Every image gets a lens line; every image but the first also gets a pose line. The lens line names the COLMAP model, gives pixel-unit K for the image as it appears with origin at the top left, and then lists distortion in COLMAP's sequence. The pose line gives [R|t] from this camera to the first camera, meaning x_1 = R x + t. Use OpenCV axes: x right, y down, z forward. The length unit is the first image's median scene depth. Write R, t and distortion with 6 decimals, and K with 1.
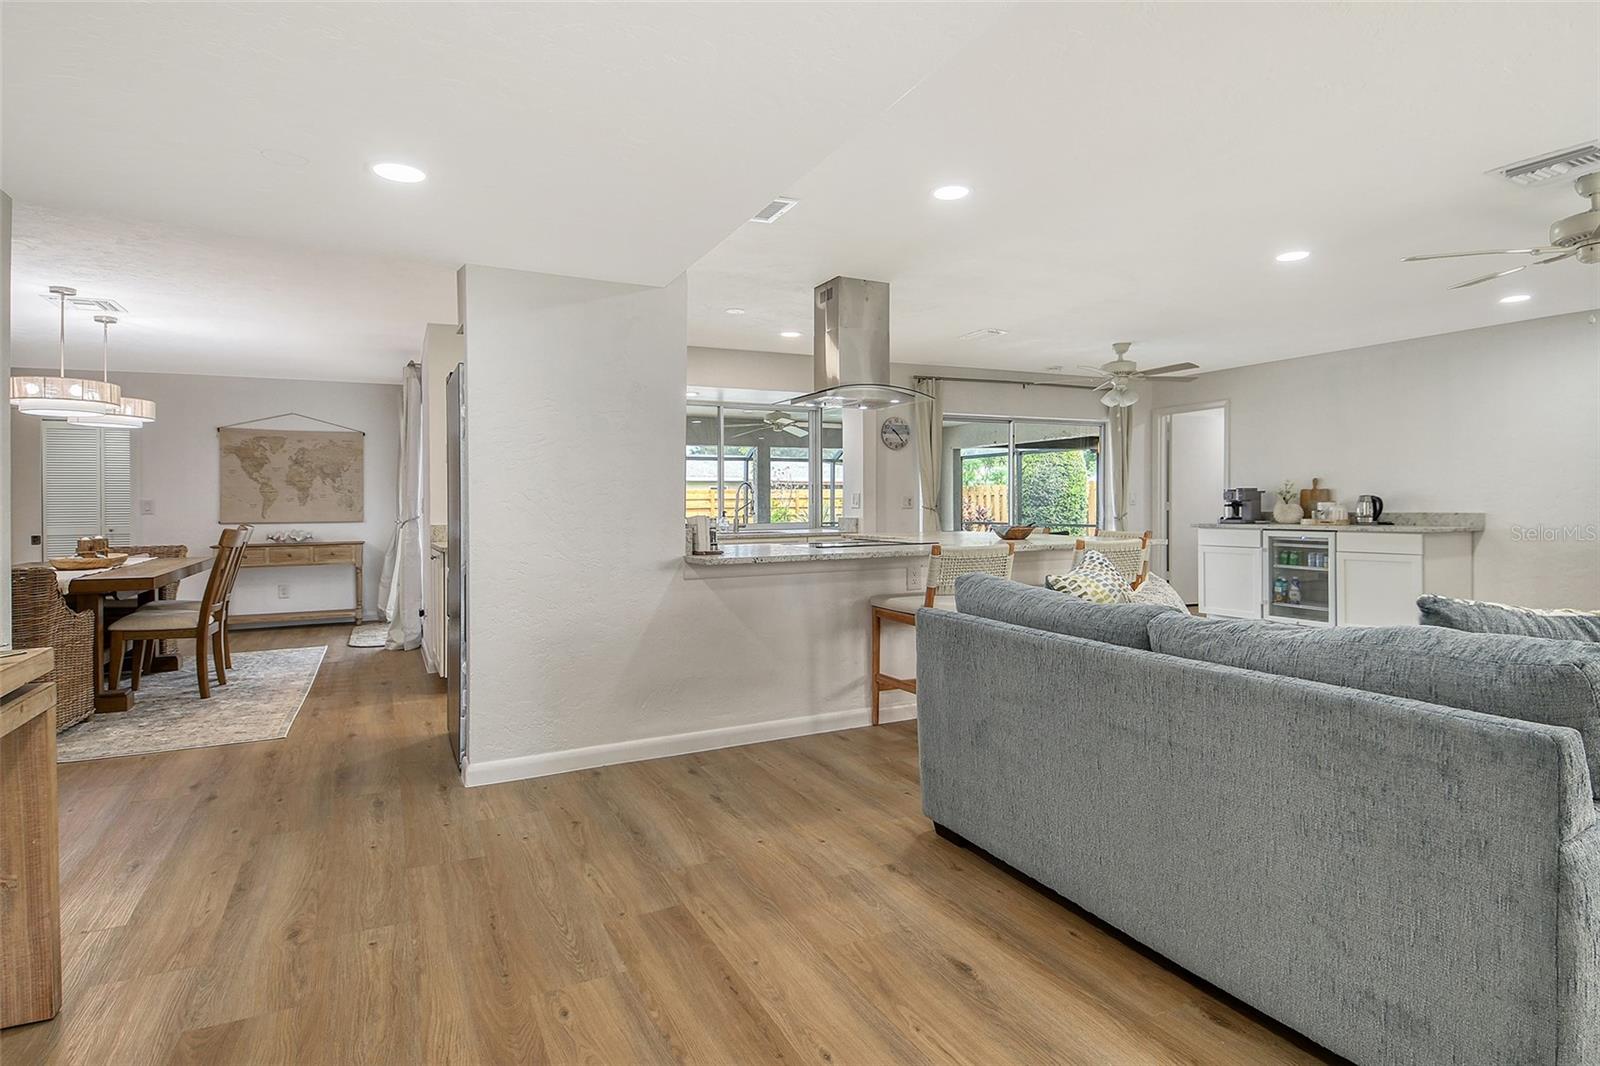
lens RADIAL K [[853.3, 0, 811.2], [0, 853.3, 520.8], [0, 0, 1]] dist [0.006679, -0.012898]
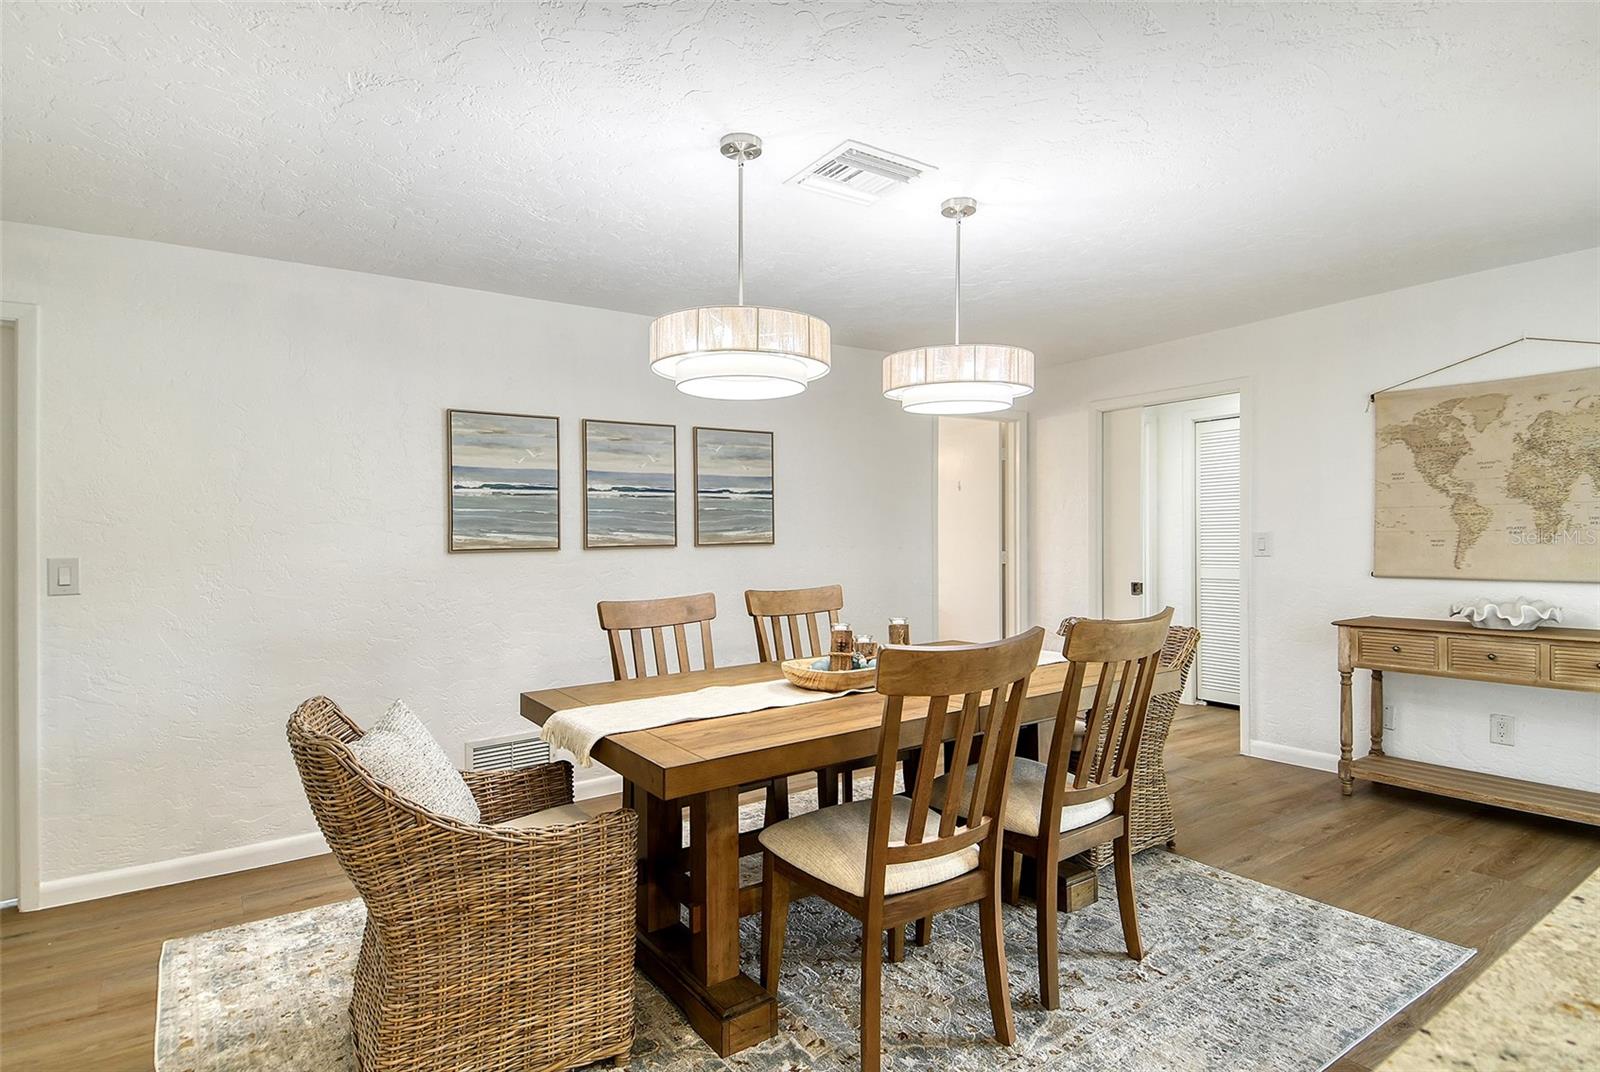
lens RADIAL K [[853.3, 0, 799.9], [0, 853.3, 531.9], [0, 0, 1]] dist [0.006679, -0.012898]
pose [[0.119498, 0.002354, -0.992832, -0.211054], [-0.003231, 0.999993, 0.001982, -0.023564], [0.992829, 0.002971, 0.119504, 0.578663]]
